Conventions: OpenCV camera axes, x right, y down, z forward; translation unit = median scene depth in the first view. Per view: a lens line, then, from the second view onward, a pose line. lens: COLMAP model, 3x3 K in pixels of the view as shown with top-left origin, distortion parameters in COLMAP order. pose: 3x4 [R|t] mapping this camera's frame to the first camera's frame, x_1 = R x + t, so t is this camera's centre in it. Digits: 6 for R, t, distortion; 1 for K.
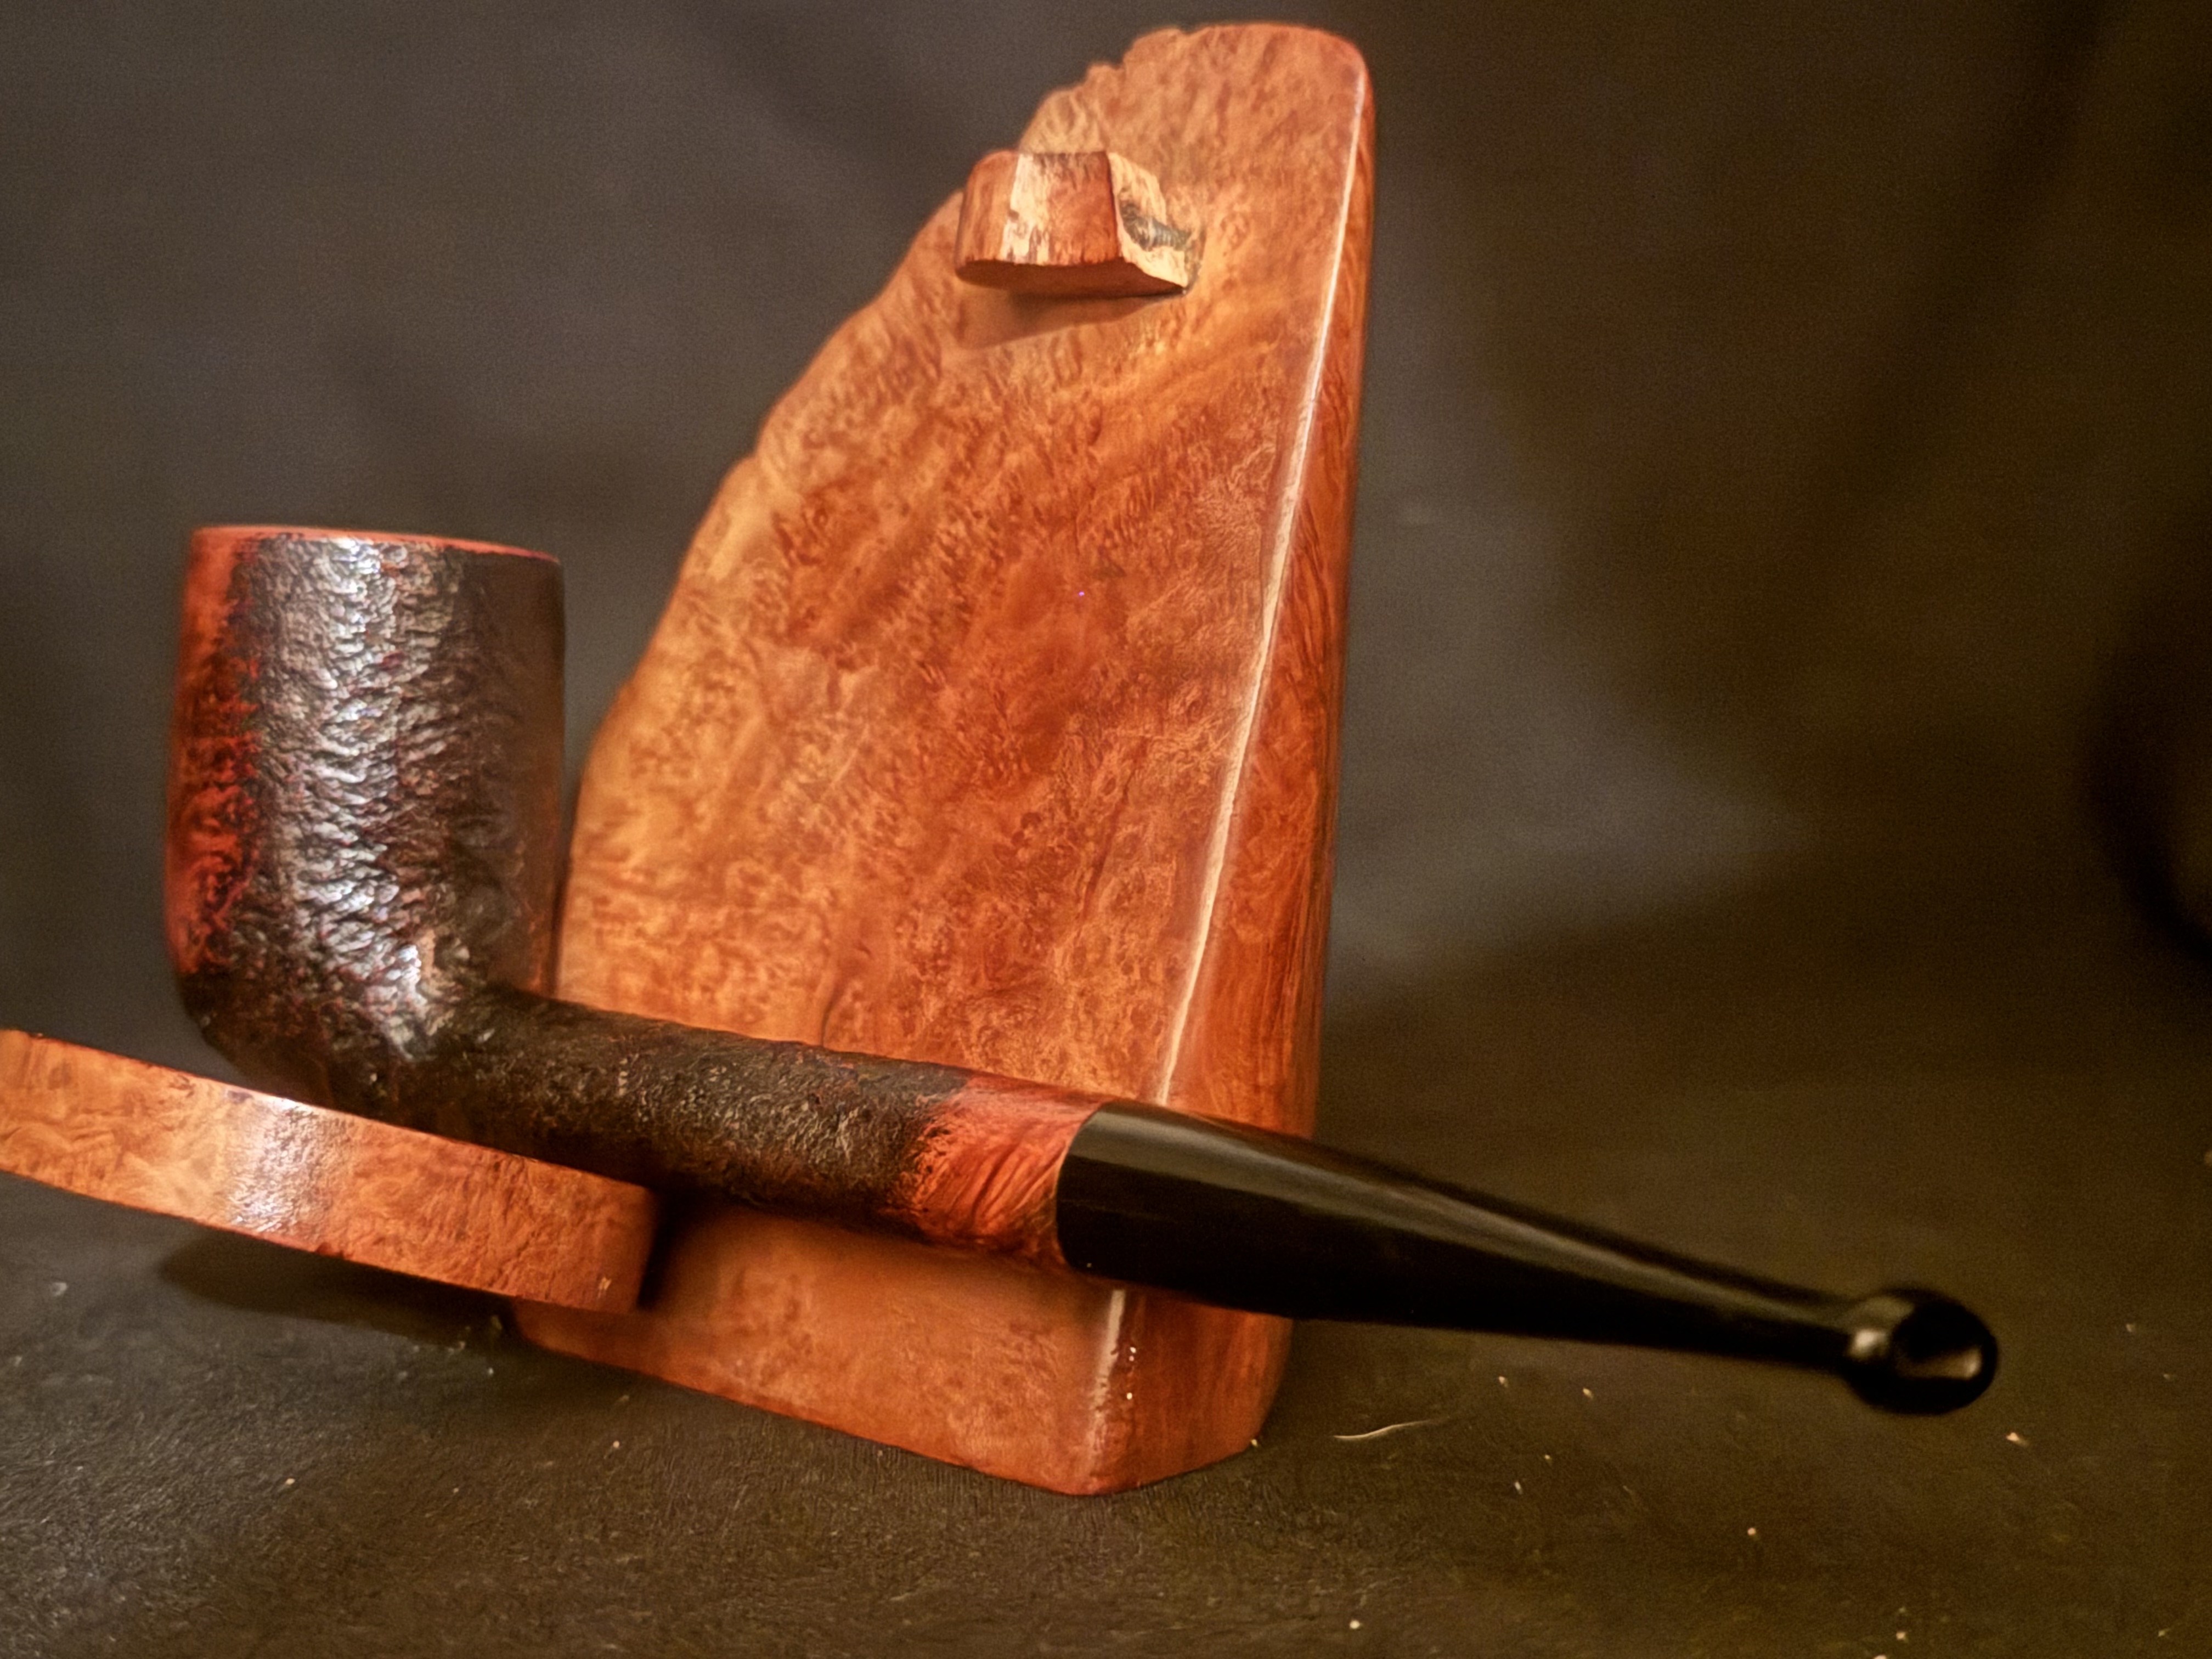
lens RADIAL K [[2759.6, 0, 1106.0], [0, 2759.6, 829.5], [0, 0, 1]] dist [0.050395, 0.006087]
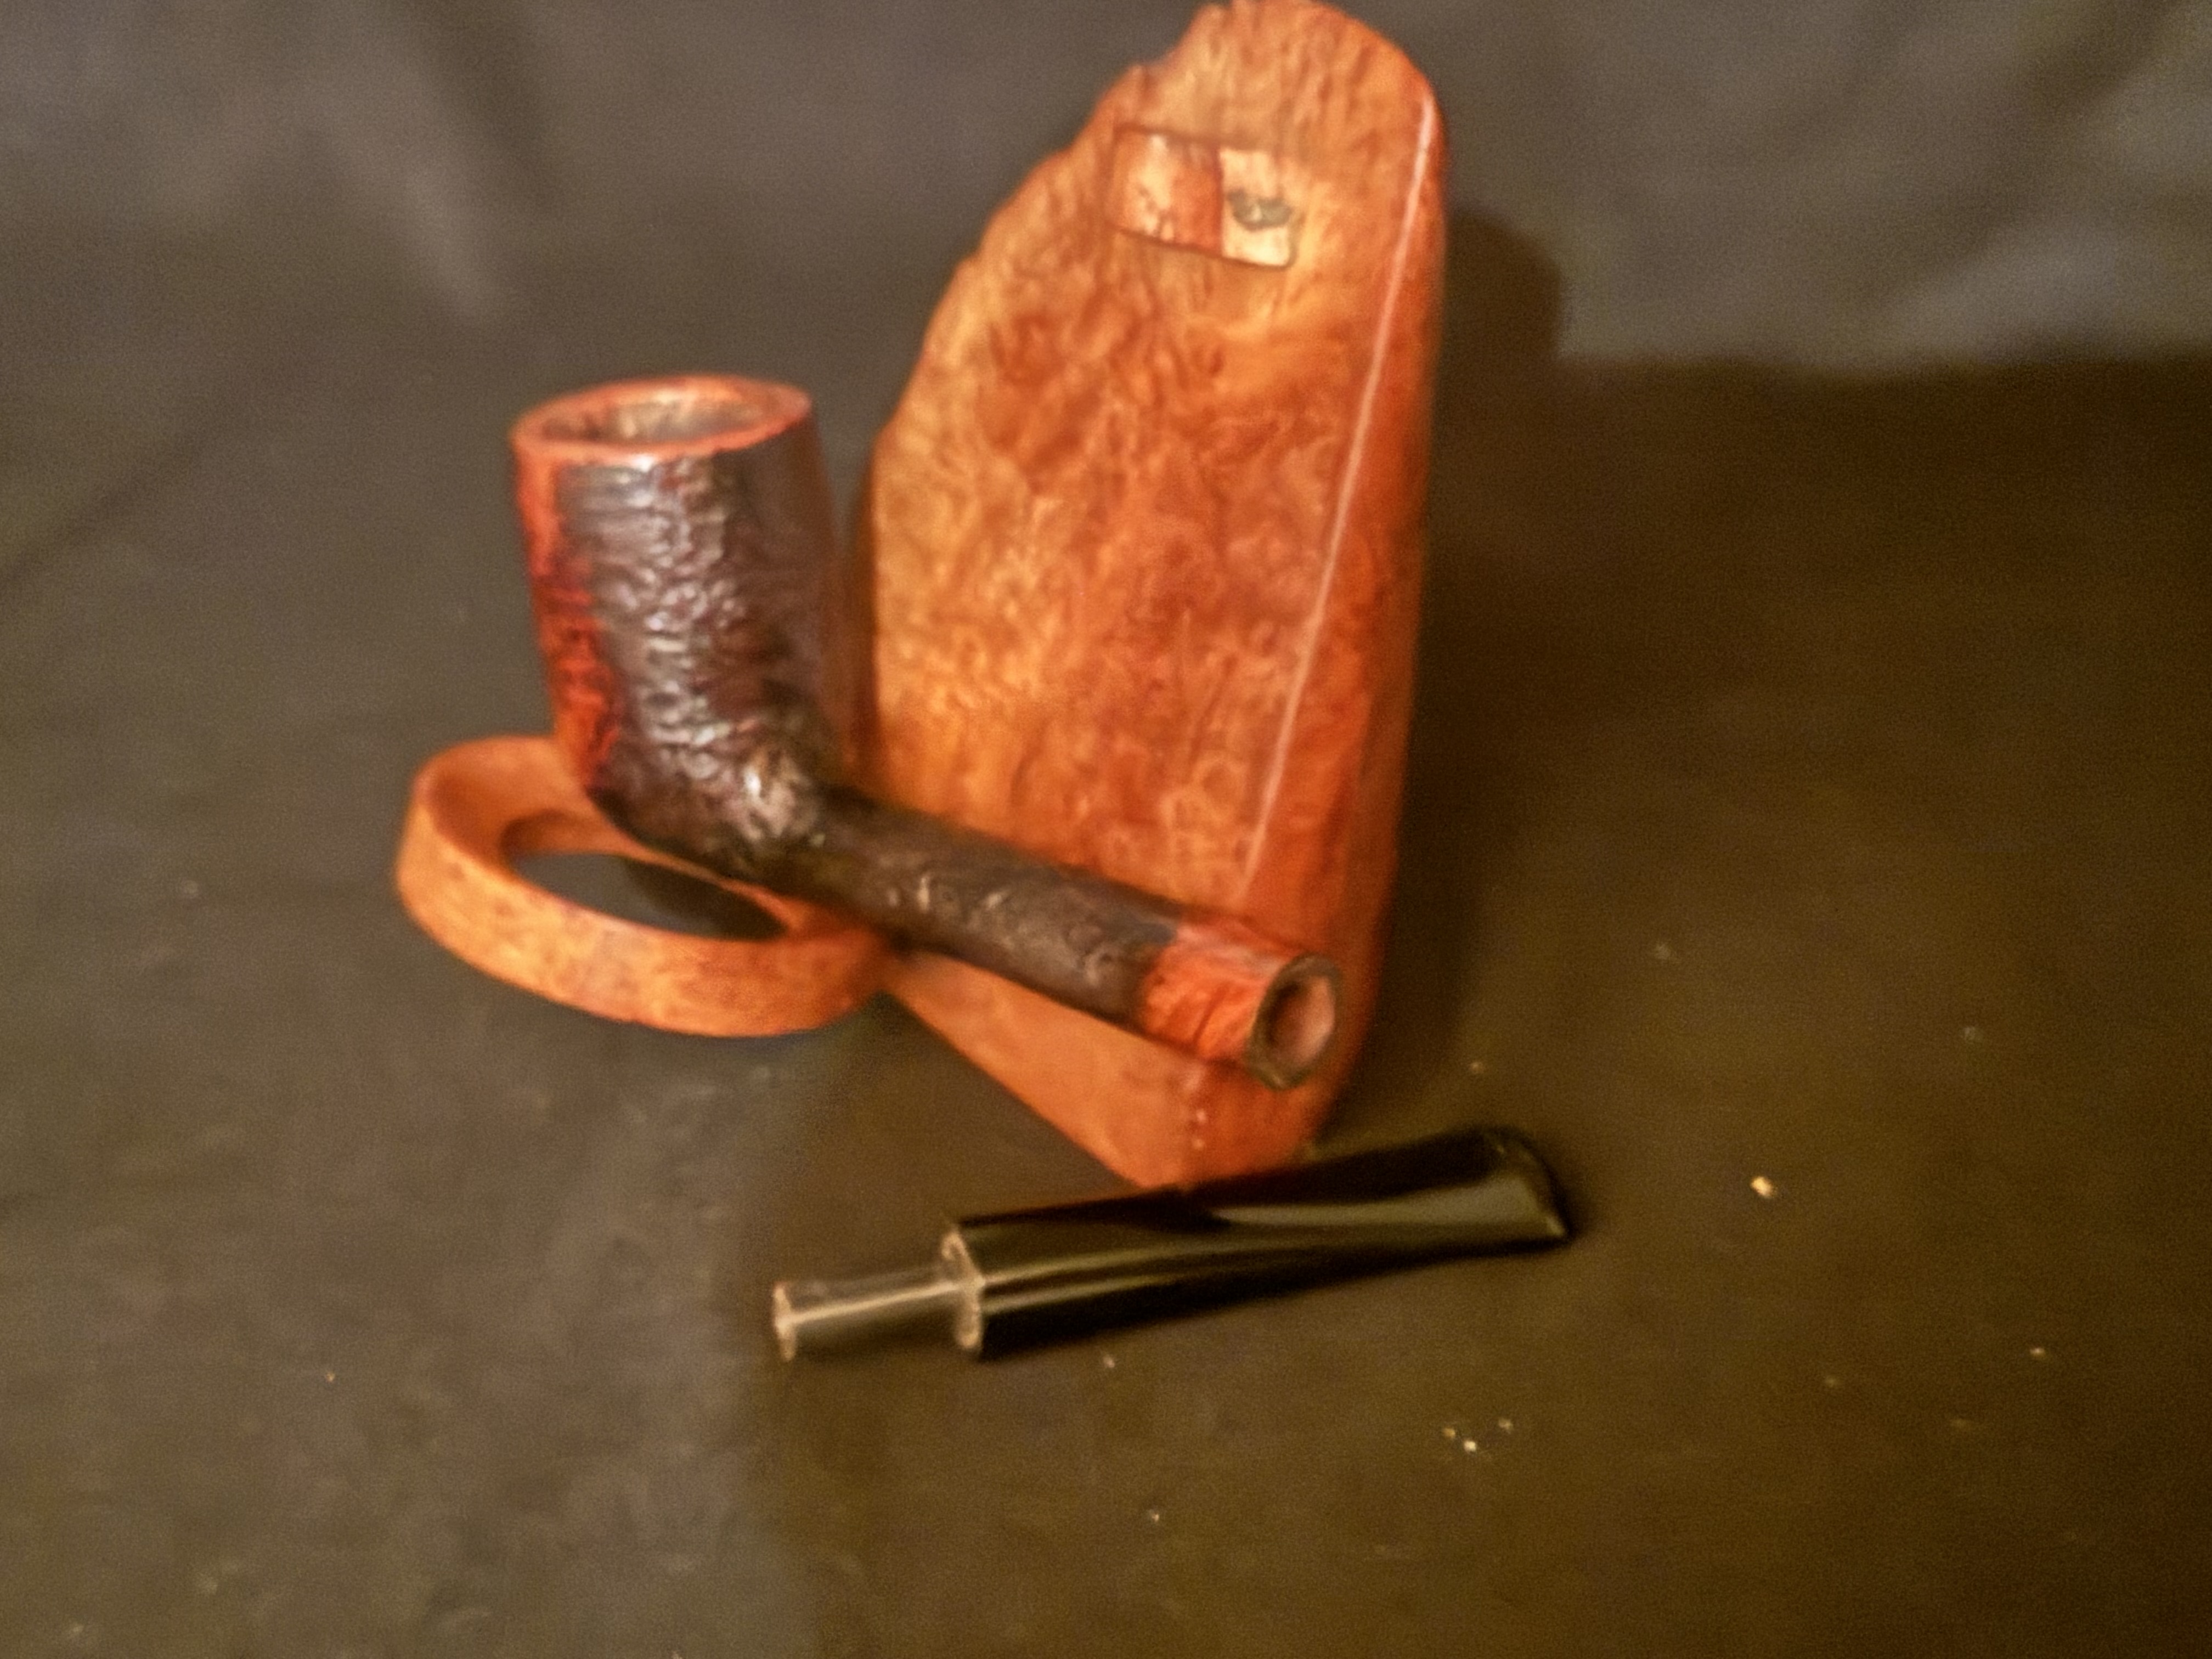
lens RADIAL K [[2759.6, 0, 1106.0], [0, 2759.6, 829.5], [0, 0, 1]] dist [0.050395, 0.006087]
pose [[0.979345, 0.073363, -0.188416, 0.191262], [0.010245, 0.912652, 0.408609, -0.453618], [0.201935, -0.402100, 0.893050, -0.163927]]
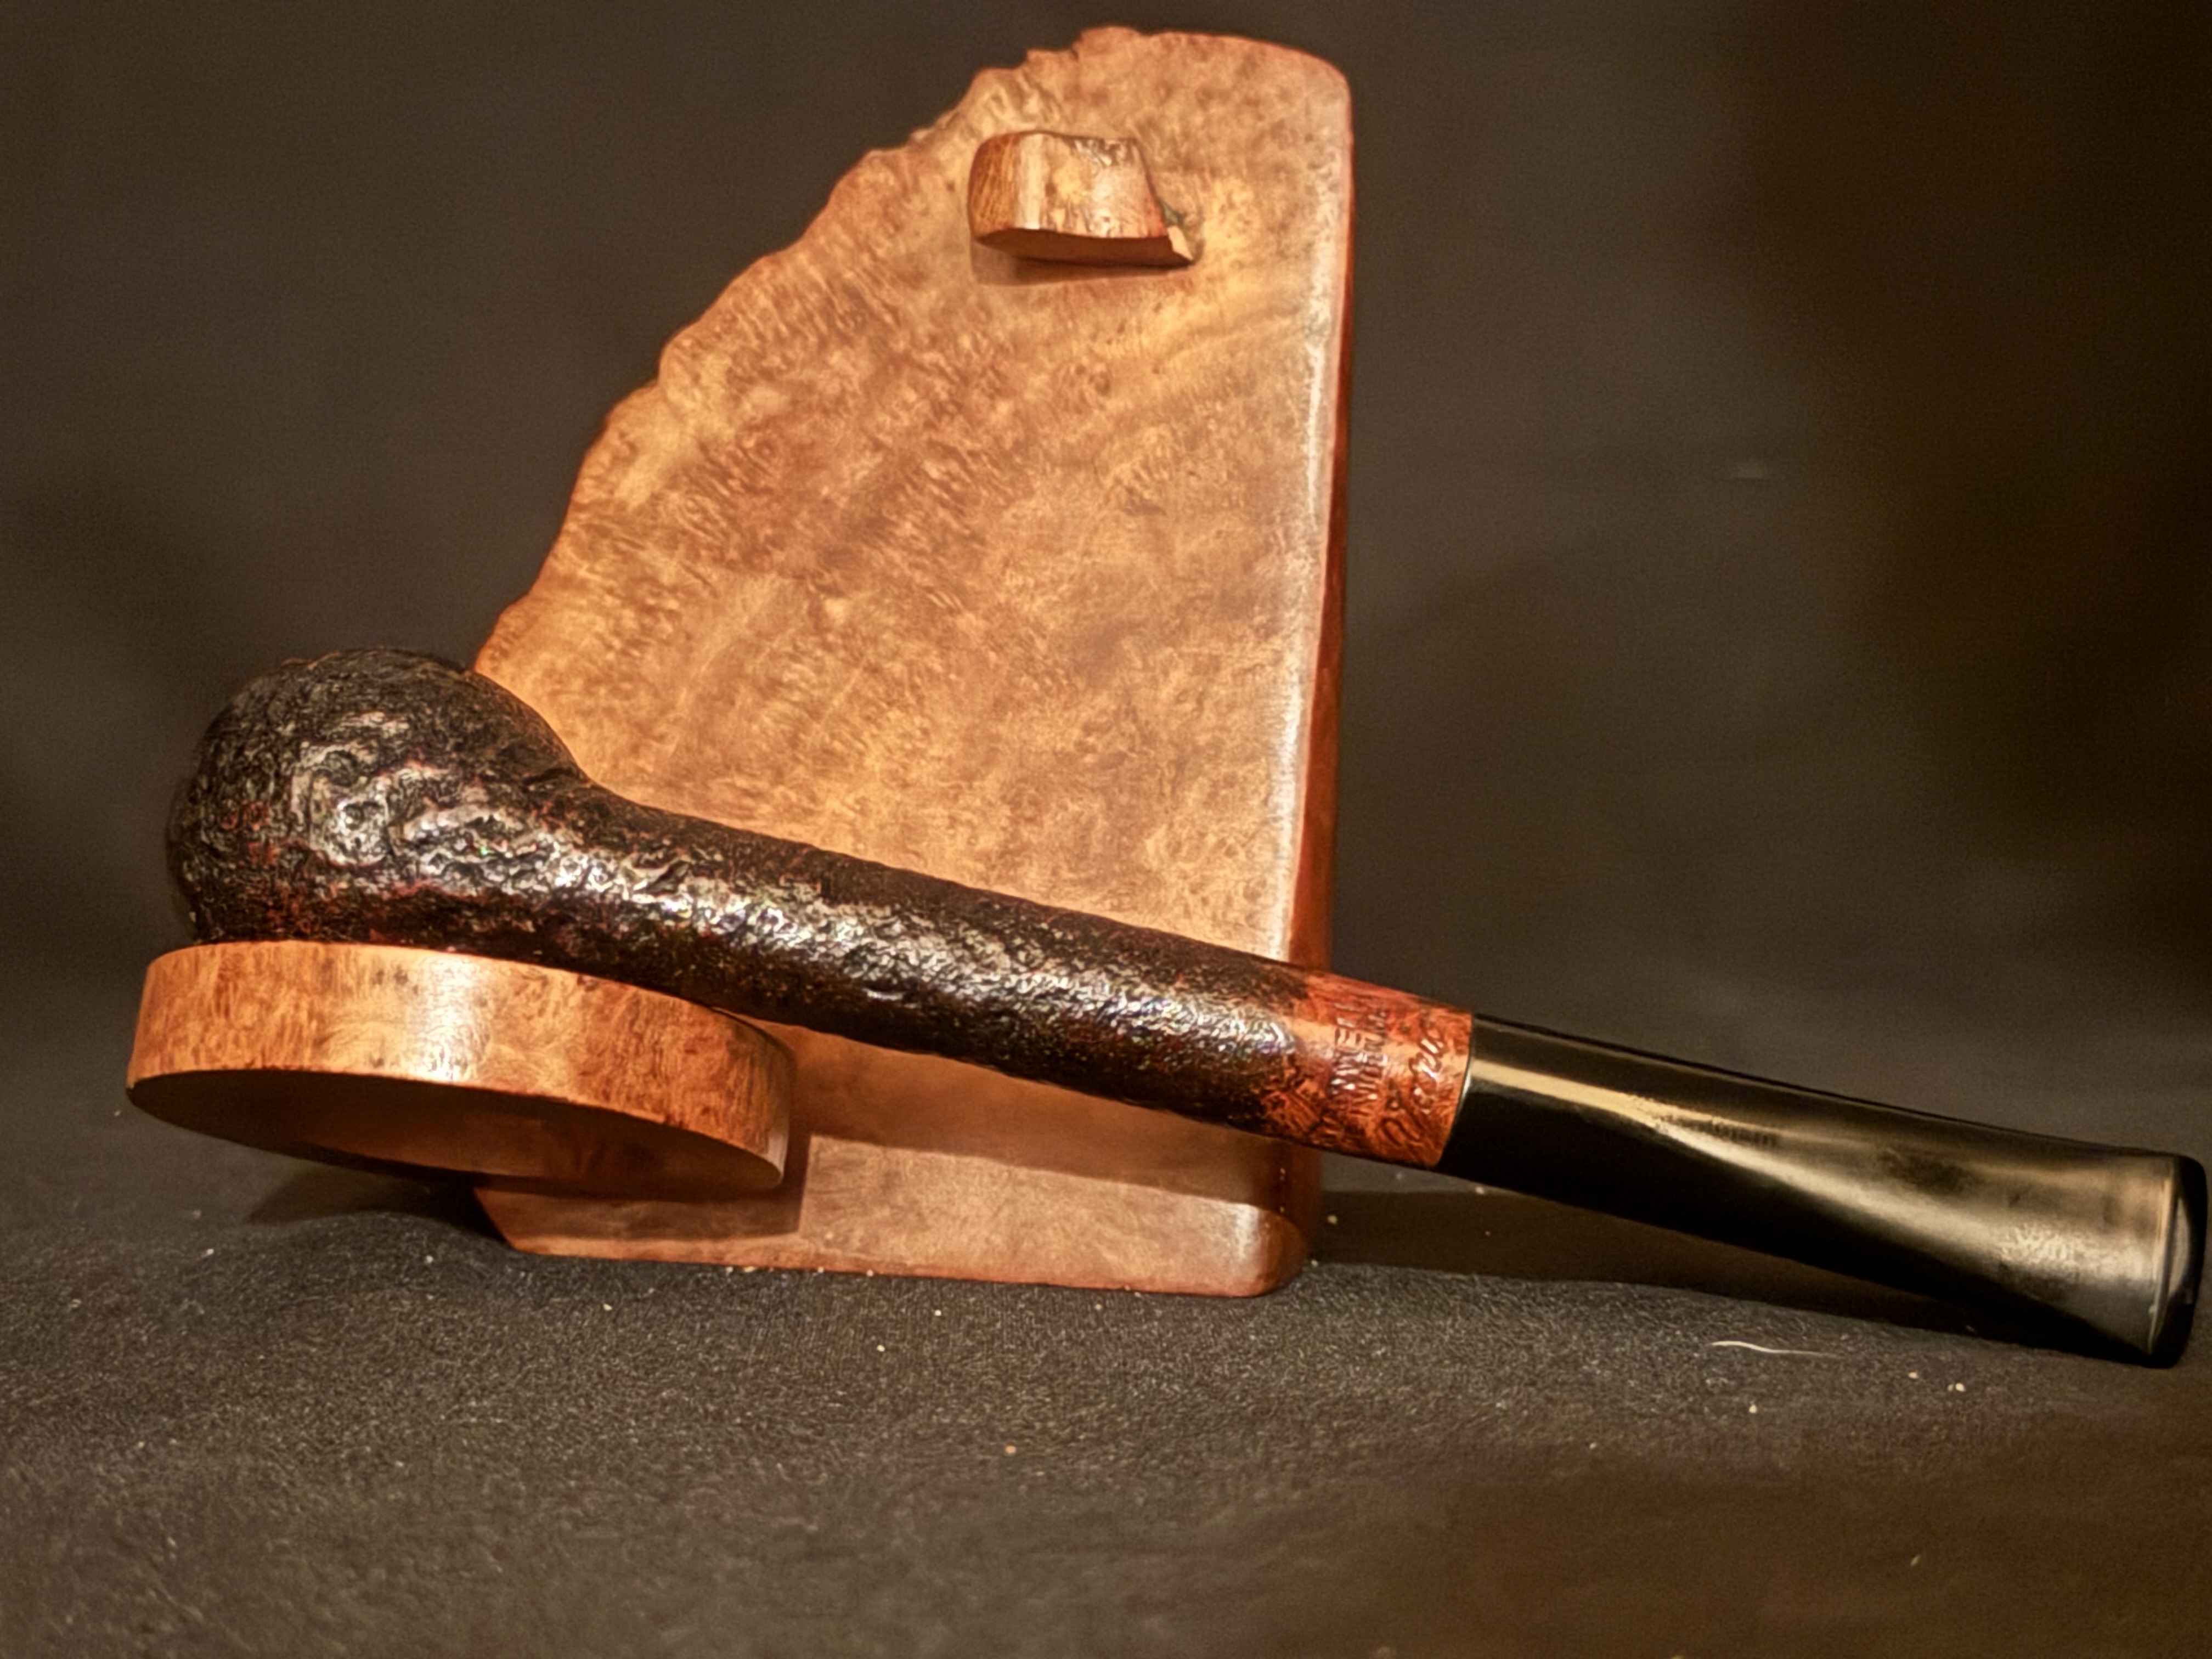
lens RADIAL K [[3539.6, 0, 1106.0], [0, 3539.6, 829.5], [0, 0, 1]] dist [0.022283, 0.016430]
pose [[0.880993, -0.021091, 0.472659, -0.693140], [0.020791, 0.999767, 0.005858, 0.028710], [-0.472672, 0.004666, 0.881226, -0.271054]]
